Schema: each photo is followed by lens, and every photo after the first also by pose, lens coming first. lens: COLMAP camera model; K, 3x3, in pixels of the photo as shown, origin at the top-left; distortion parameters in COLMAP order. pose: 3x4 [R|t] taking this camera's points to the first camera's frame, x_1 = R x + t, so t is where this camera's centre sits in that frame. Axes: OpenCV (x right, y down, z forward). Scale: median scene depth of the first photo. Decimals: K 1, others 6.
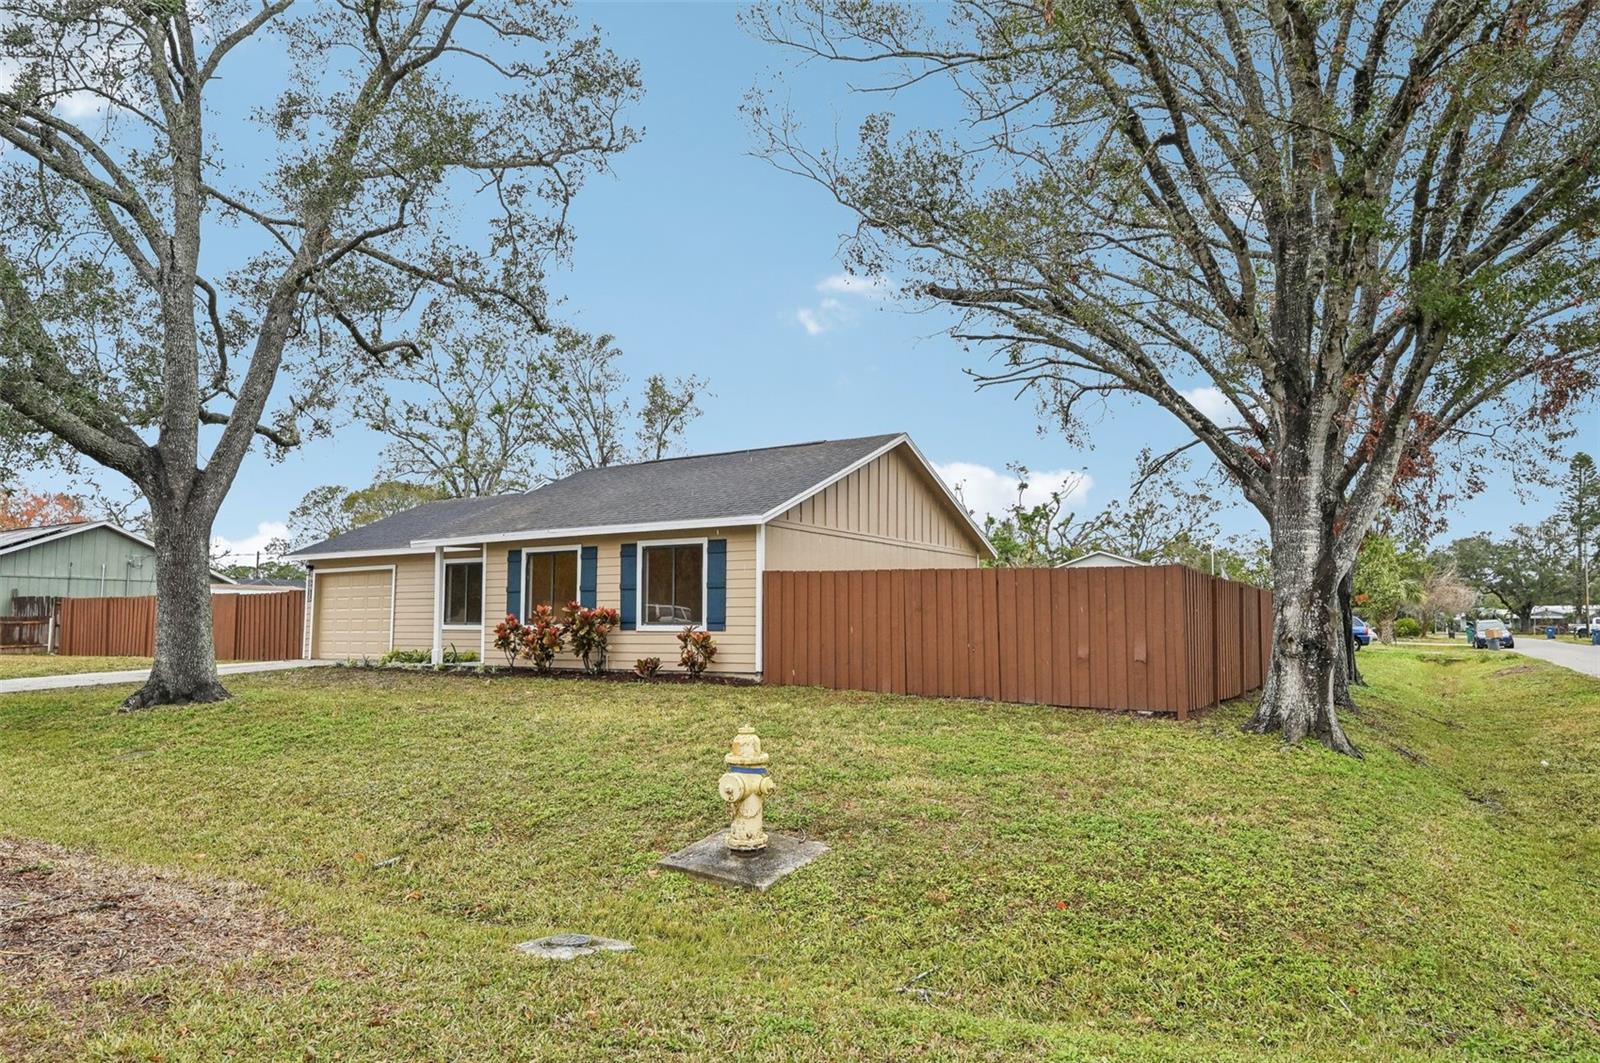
lens RADIAL K [[999.1, 0, 800.0], [0, 999.1, 531.5], [0, 0, 1]] dist [0.002644, 0.000310]
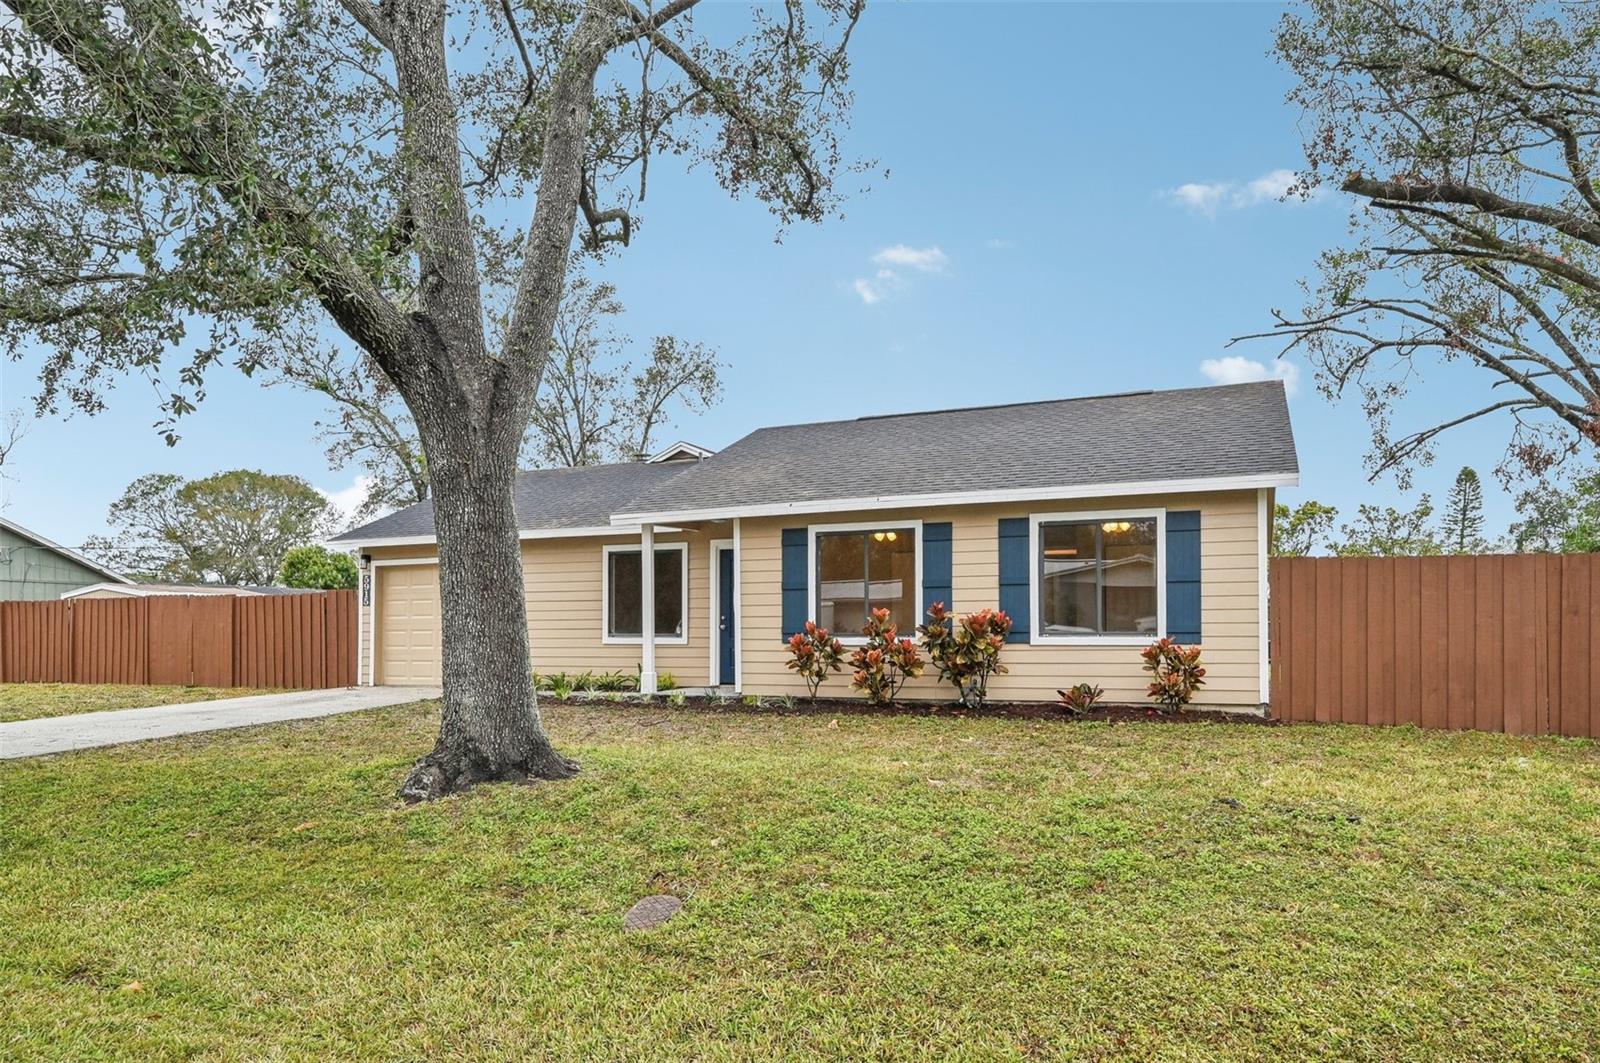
lens RADIAL K [[1023.8, 0, 800.5], [0, 1023.8, 623.6], [0, 0, 1]] dist [-0.000025, 0.000686]
pose [[0.987574, -0.002142, 0.157138, -0.408325], [-0.010585, 0.996730, 0.080113, 0.028359], [-0.156796, -0.080780, 0.984322, 0.312340]]
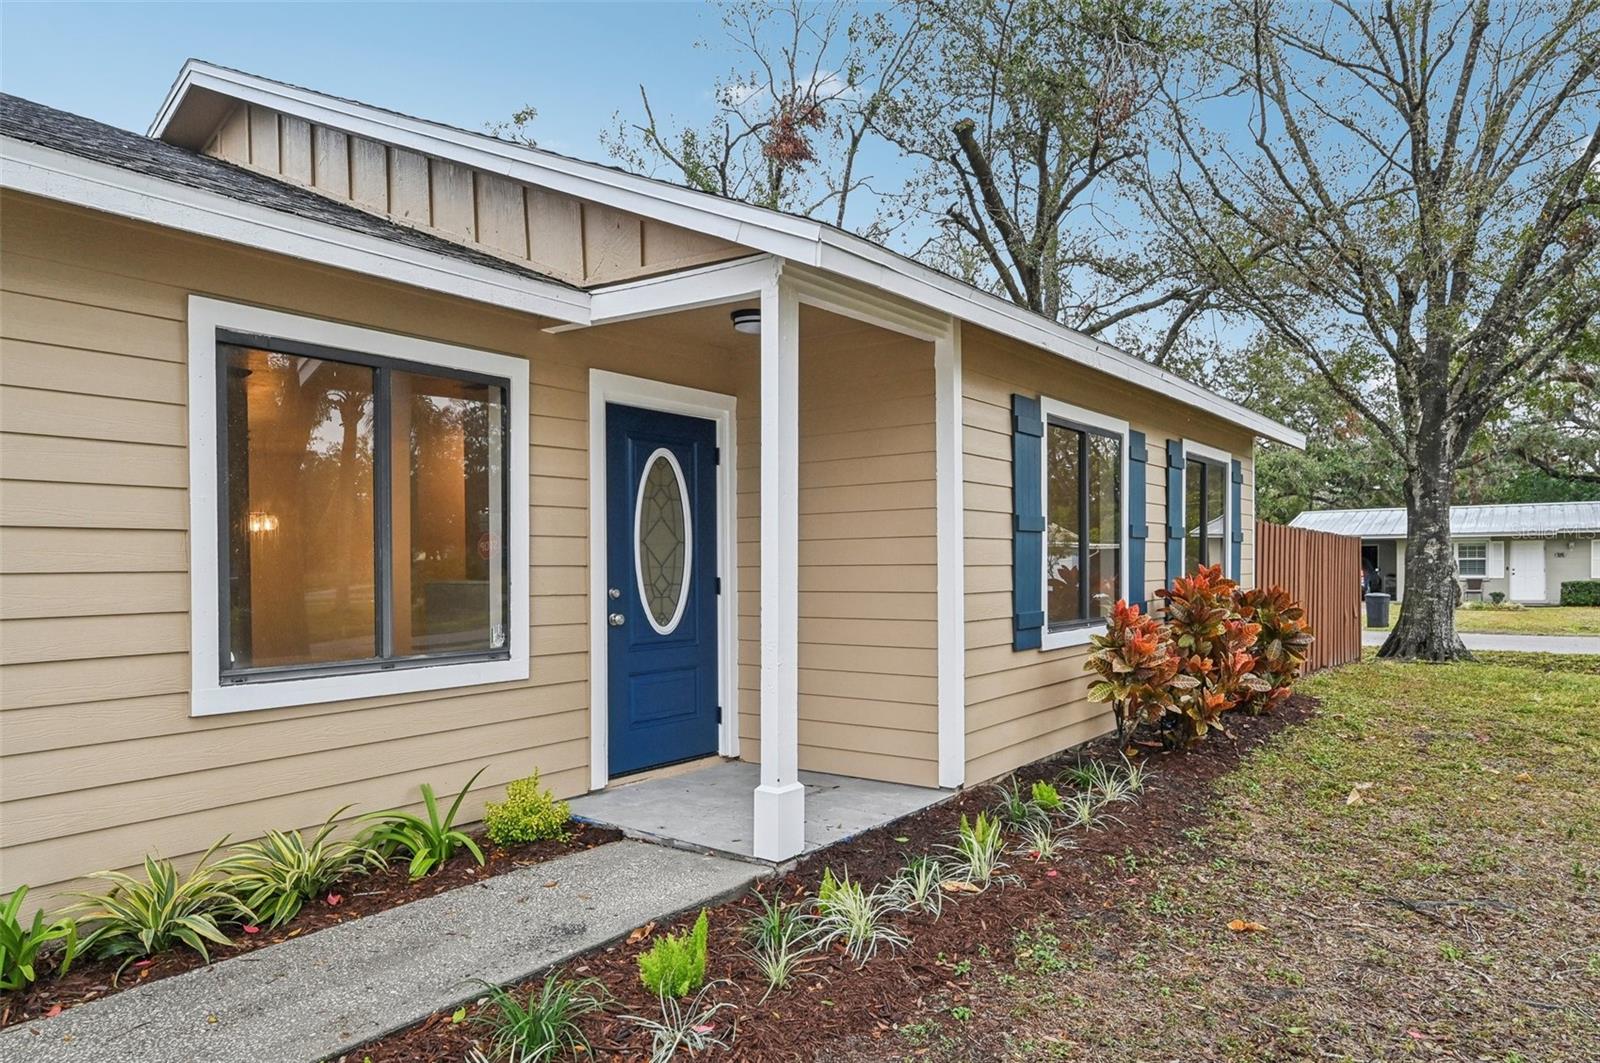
lens RADIAL K [[1005.1, 0, 799.2], [0, 1005.1, 570.9], [0, 0, 1]] dist [0.000202, -0.000169]
pose [[0.100765, -0.006774, 0.994887, -0.629779], [-0.080357, 0.996654, 0.014925, 0.076656], [-0.991660, -0.081450, 0.099883, 1.077512]]
